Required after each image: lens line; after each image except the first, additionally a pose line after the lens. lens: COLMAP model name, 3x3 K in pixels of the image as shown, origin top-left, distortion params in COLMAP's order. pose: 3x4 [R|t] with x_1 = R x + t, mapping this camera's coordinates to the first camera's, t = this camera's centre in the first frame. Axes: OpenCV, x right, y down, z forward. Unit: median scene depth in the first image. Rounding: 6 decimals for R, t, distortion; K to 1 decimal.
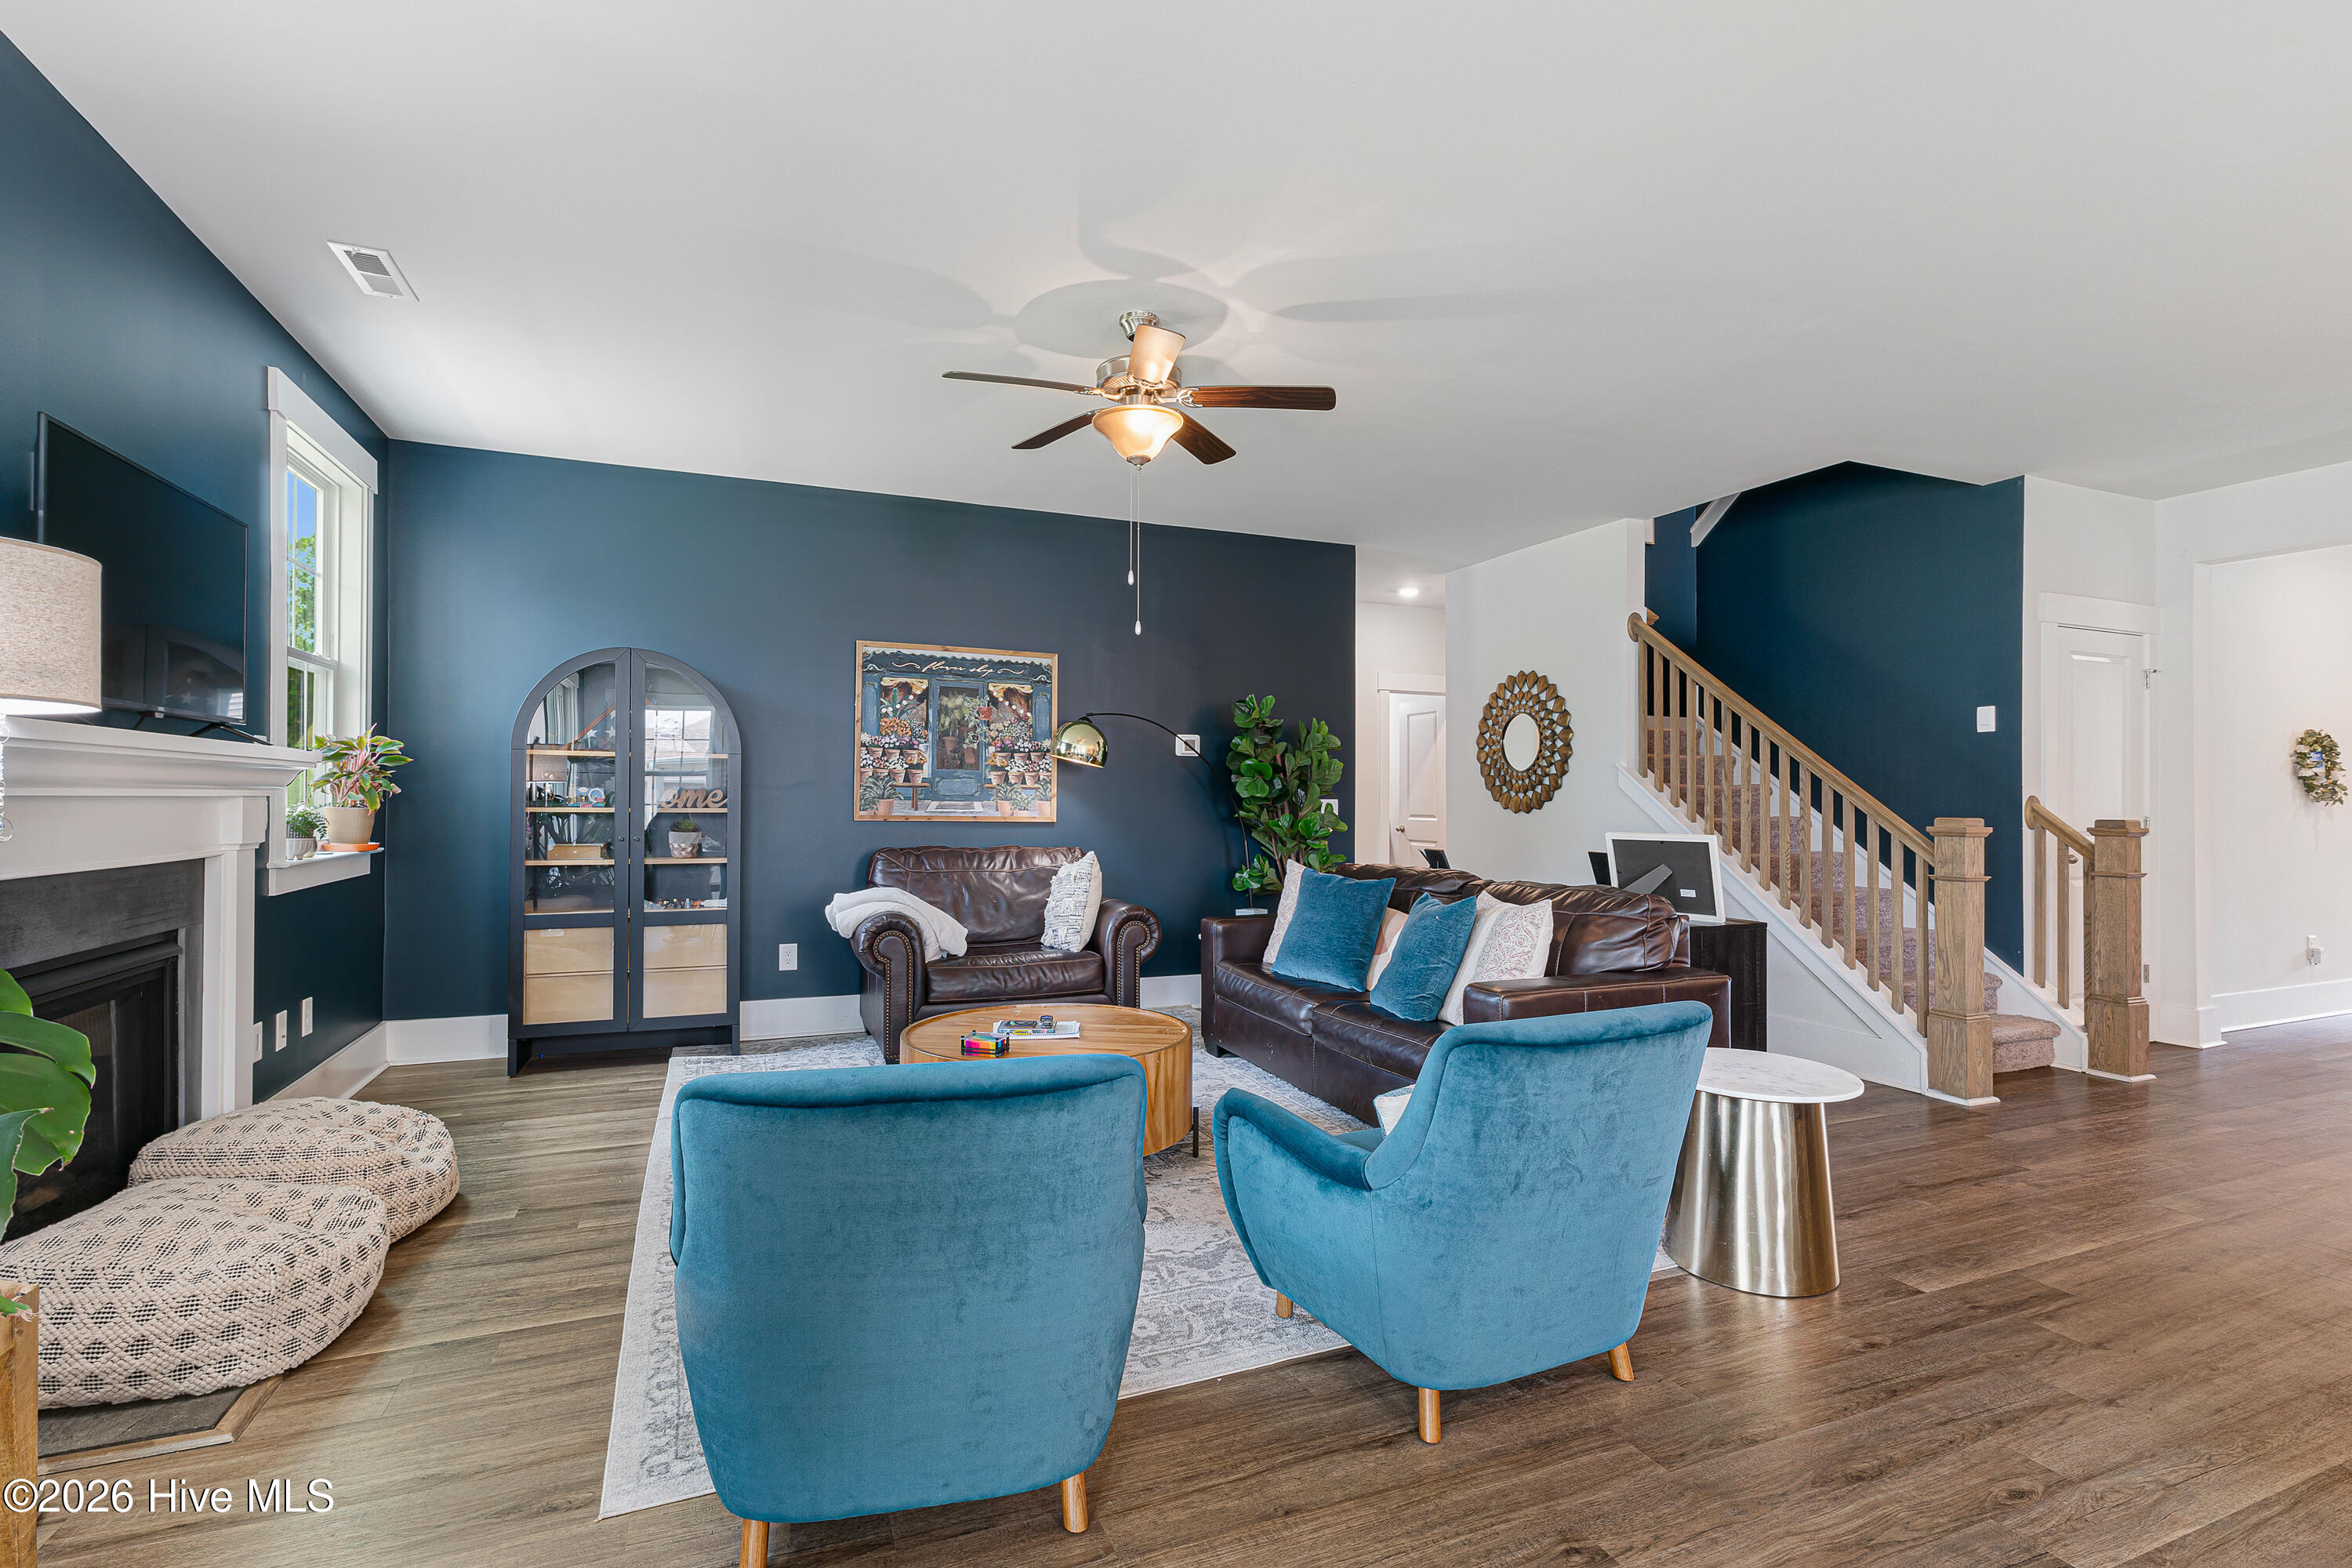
lens RADIAL K [[1100.7, 0, 1211.5], [0, 1100.7, 787.3], [0, 0, 1]] dist [-0.005730, -0.001053]
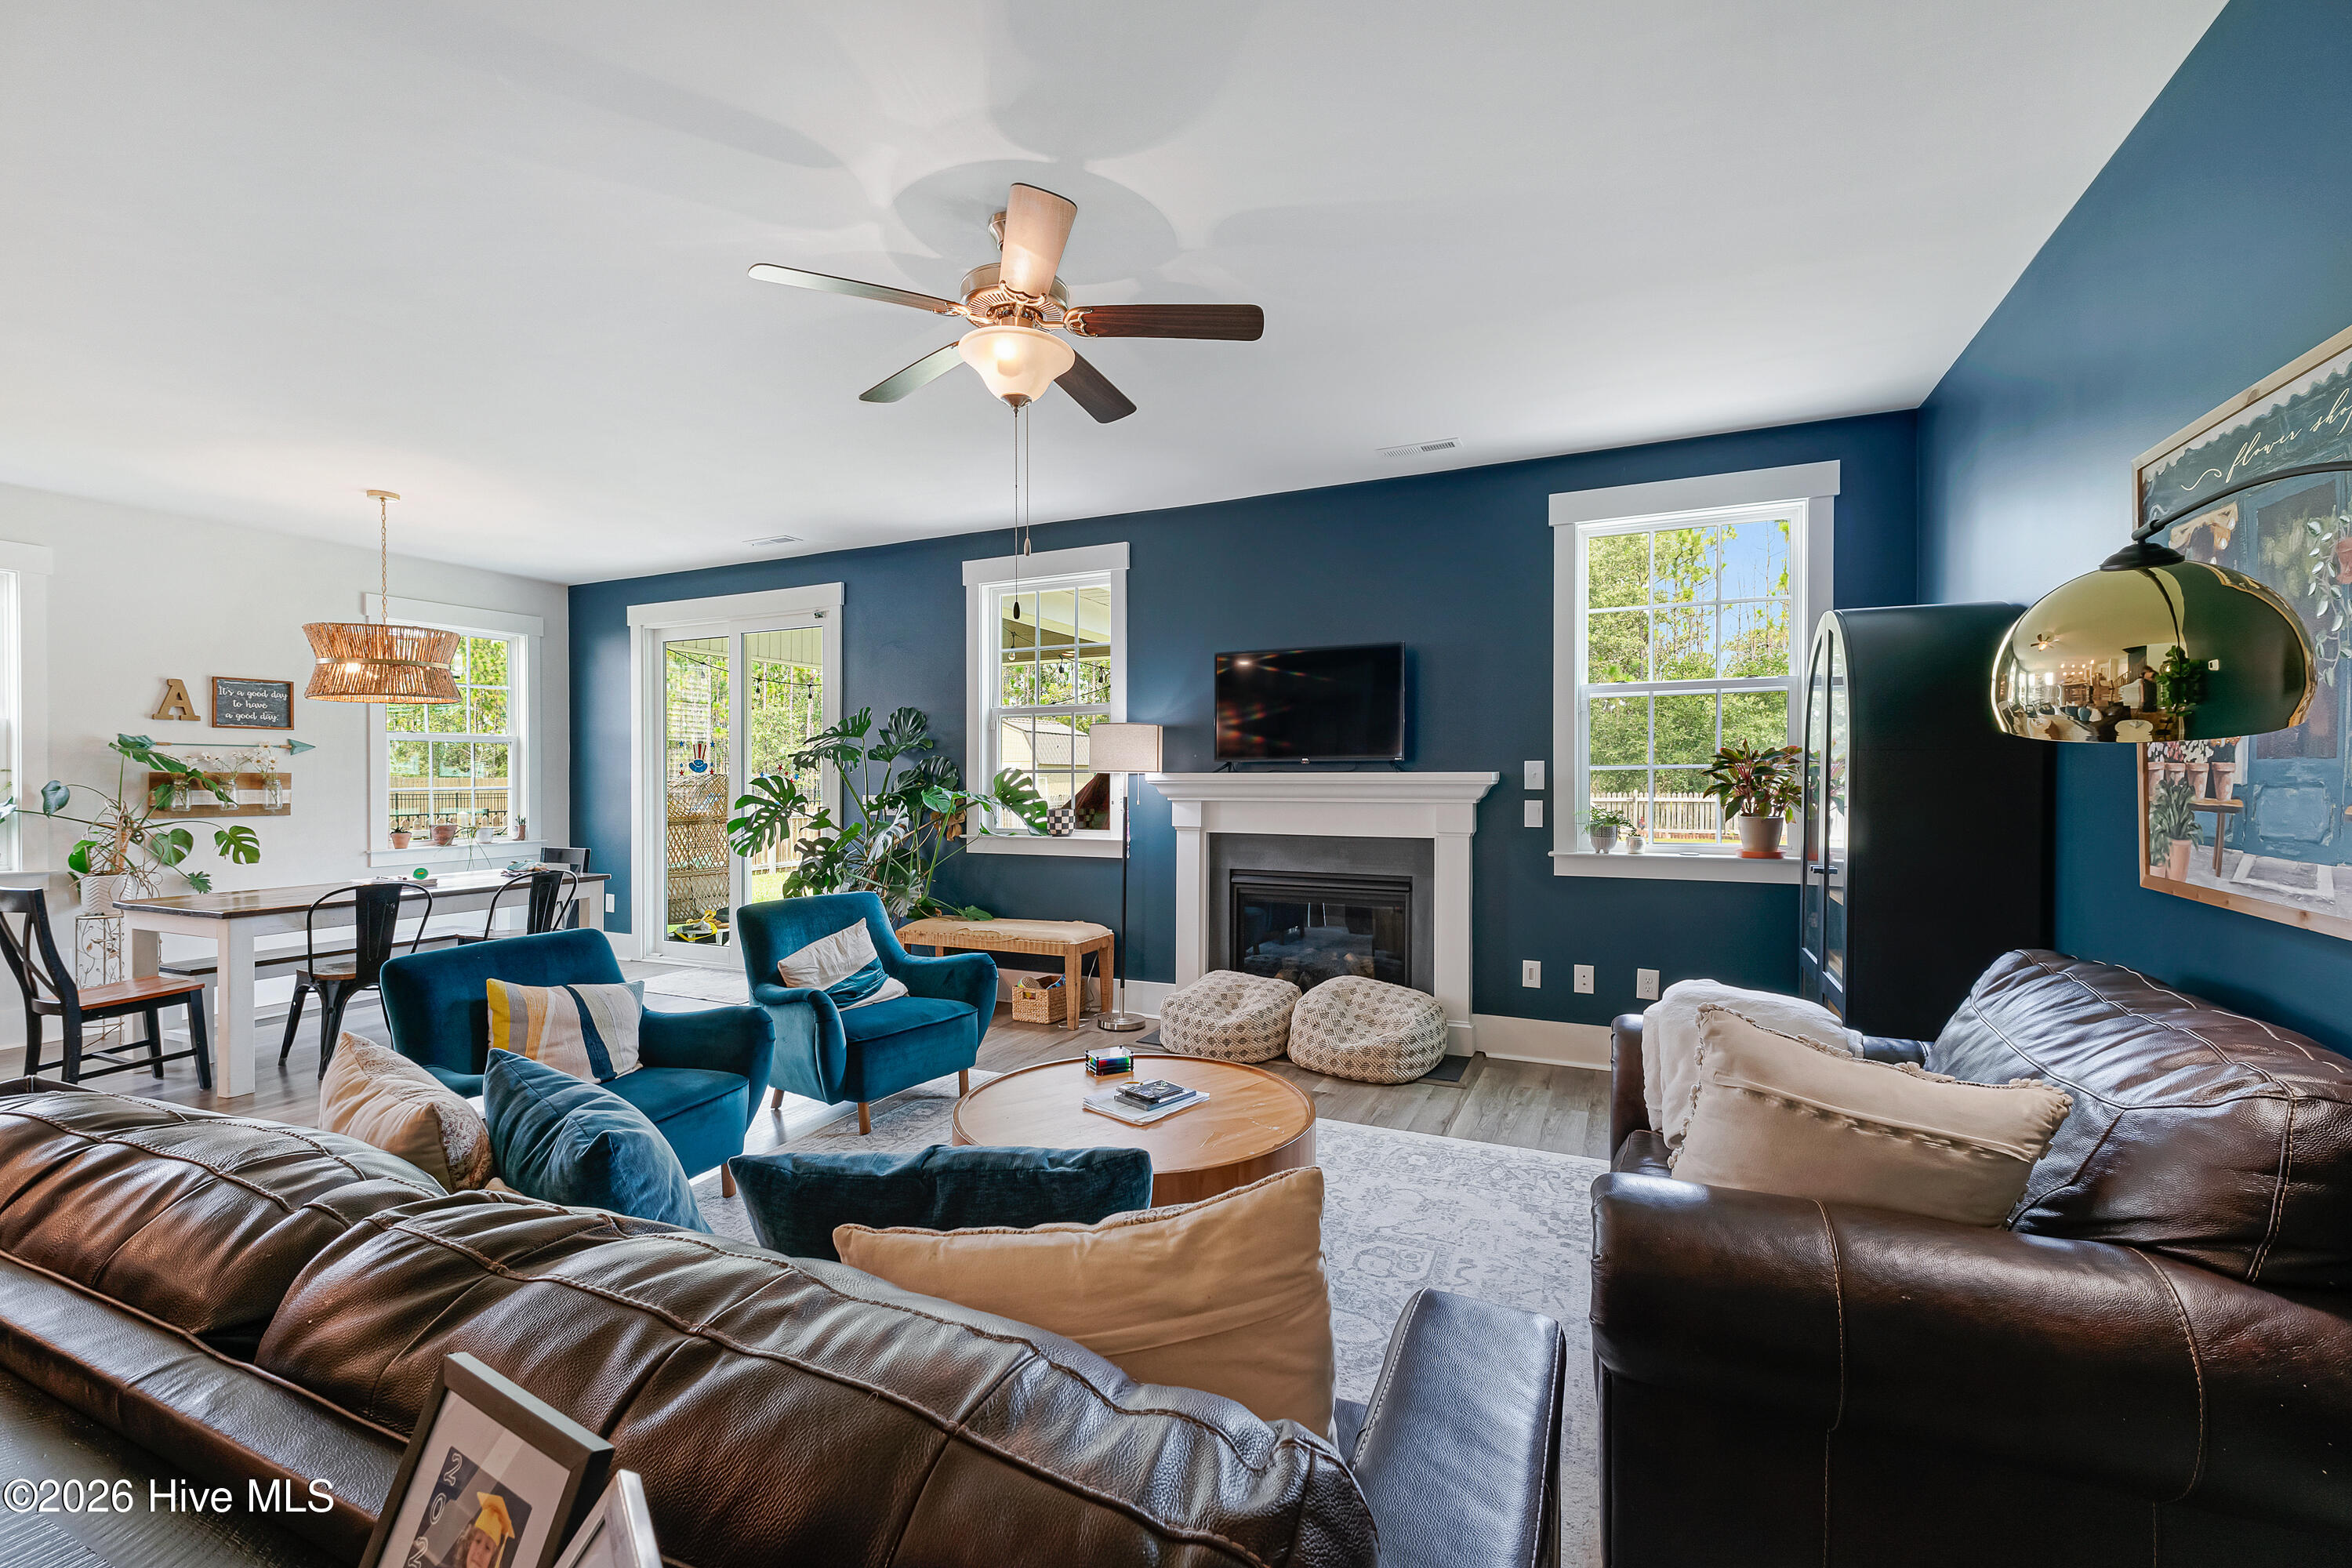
lens RADIAL K [[968.4, 0, 1181.4], [0, 968.4, 776.2], [0, 0, 1]] dist [0.003396, 0.000243]
pose [[-0.743393, -0.003682, -0.668845, 0.206619], [0.005543, 0.999917, -0.011665, -0.008839], [0.668832, -0.012379, -0.743311, 1.045111]]
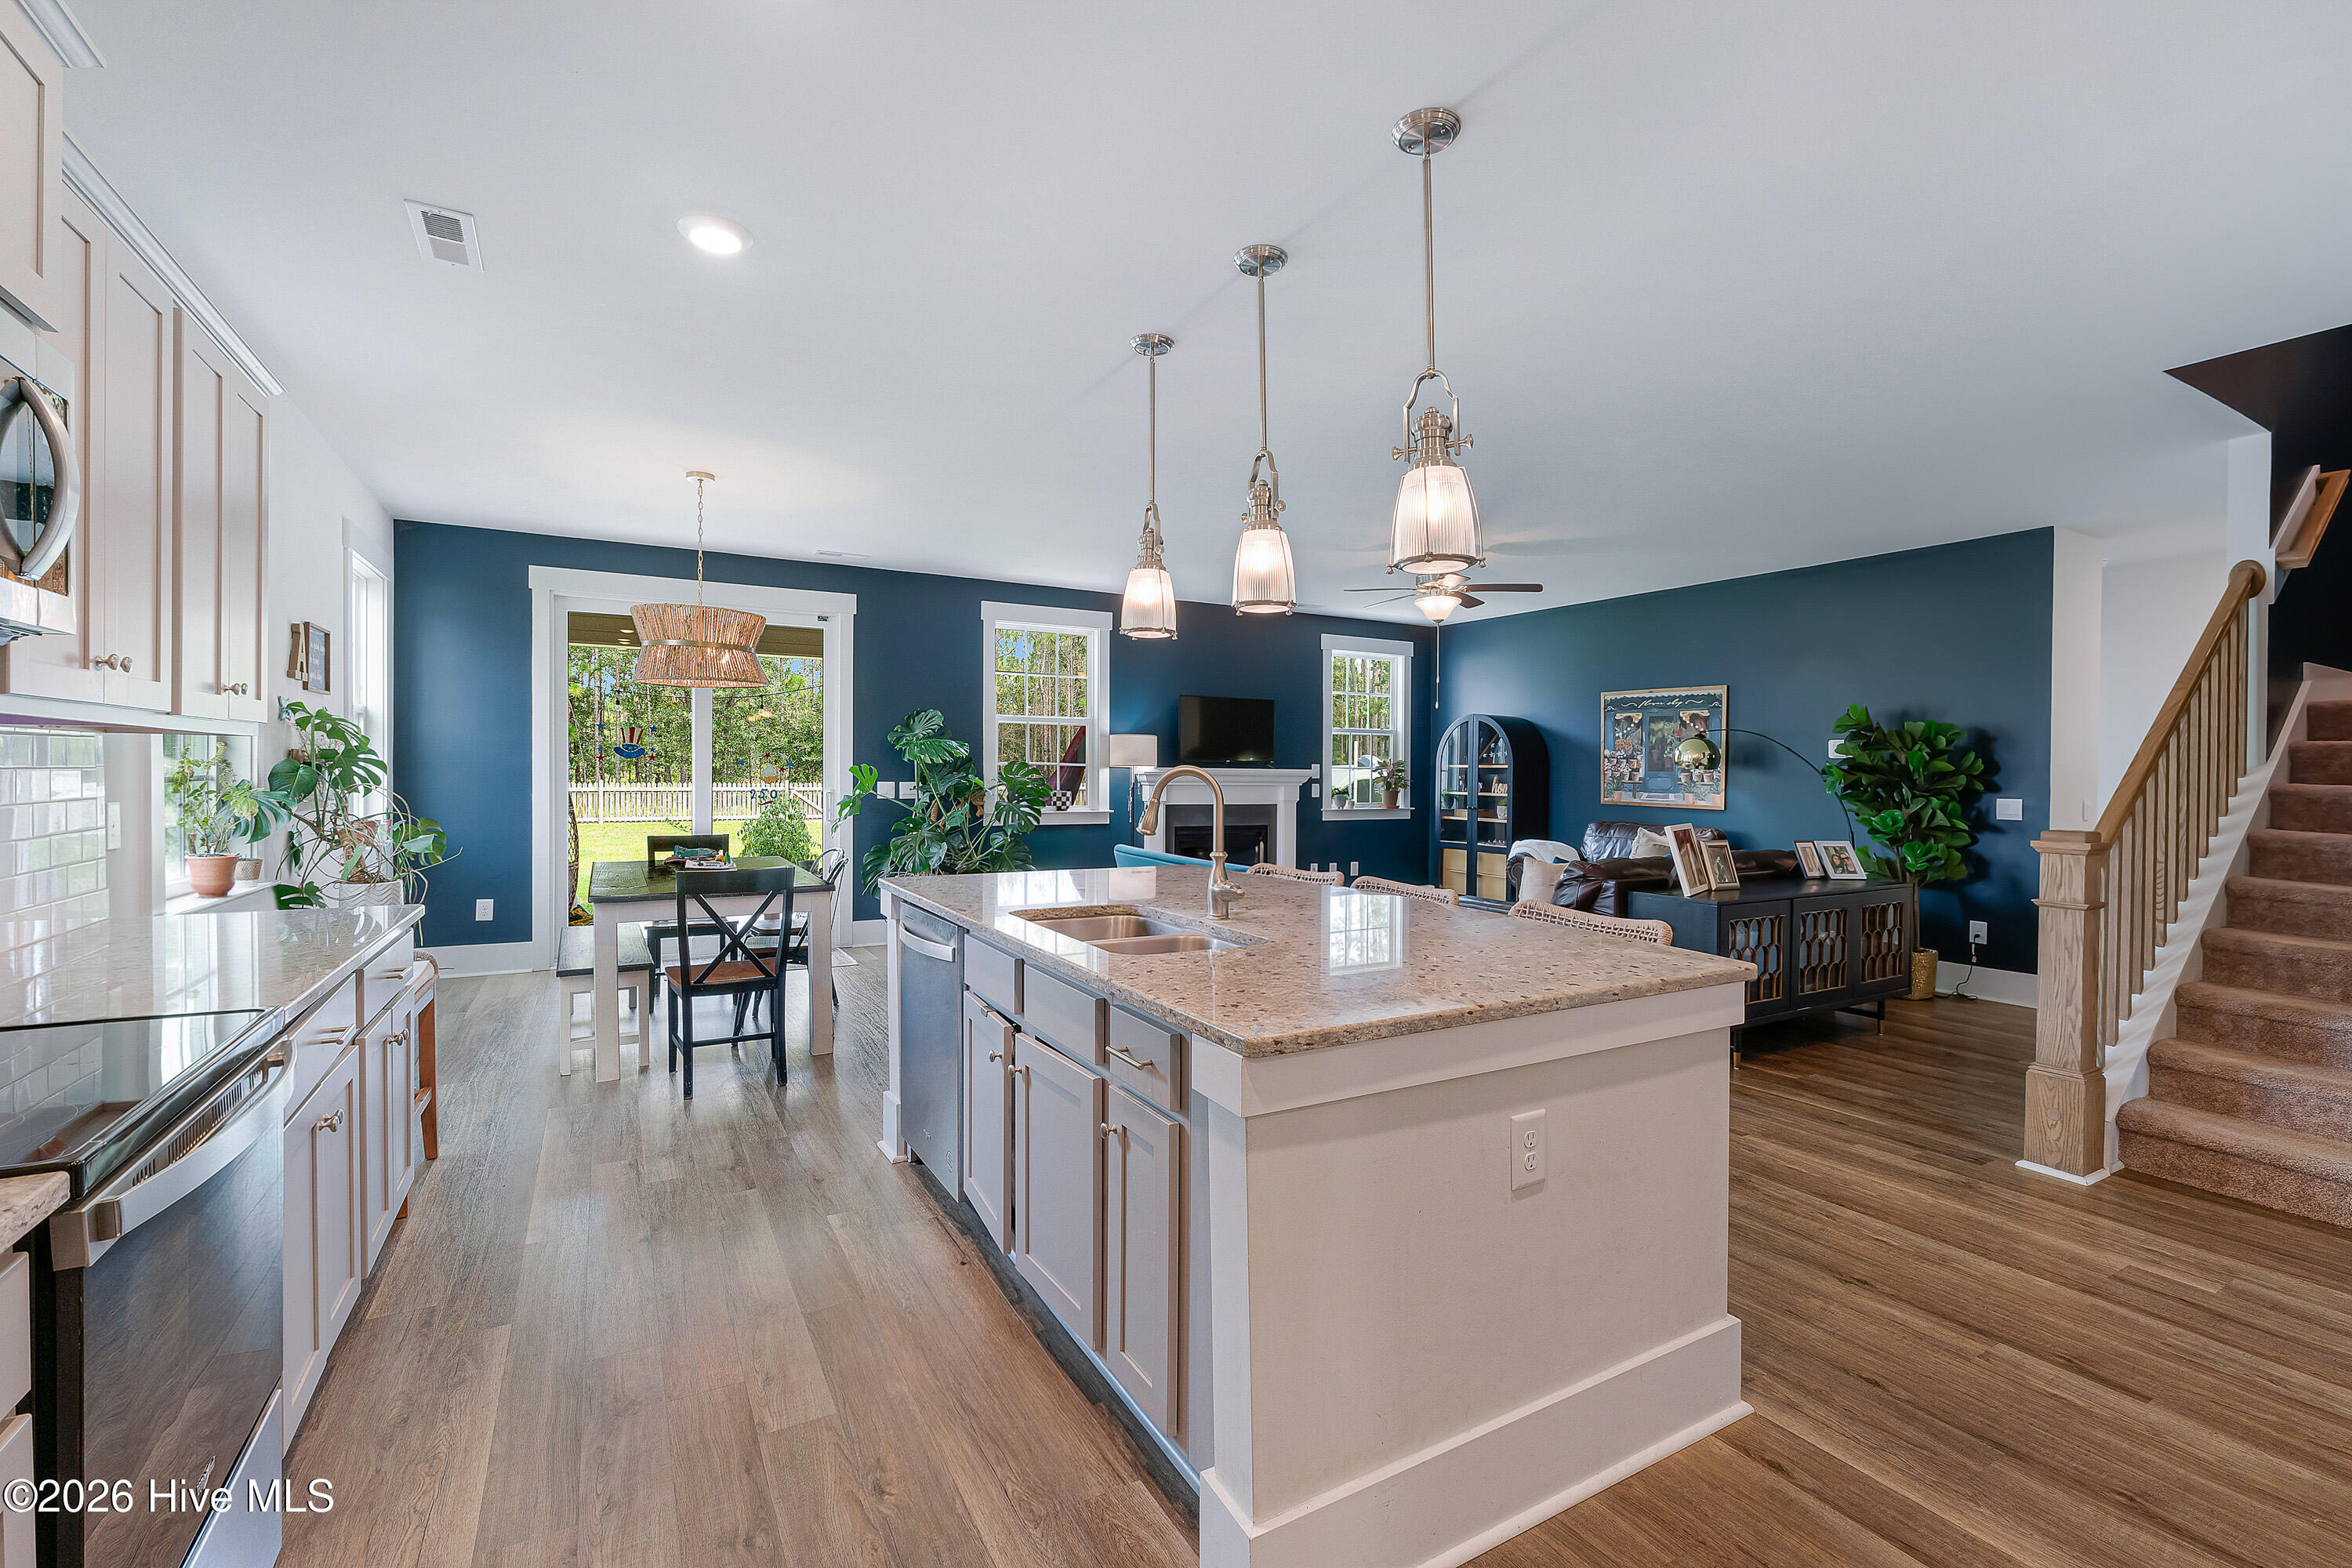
lens RADIAL K [[1011.8, 0, 1128.8], [0, 1011.8, 771.0], [0, 0, 1]] dist [-0.009603, -0.000170]
pose [[0.074626, -0.003701, -0.997205, 1.124846], [-0.001122, 0.999992, -0.003795, -0.011727], [0.997211, 0.001402, 0.074621, 0.195809]]
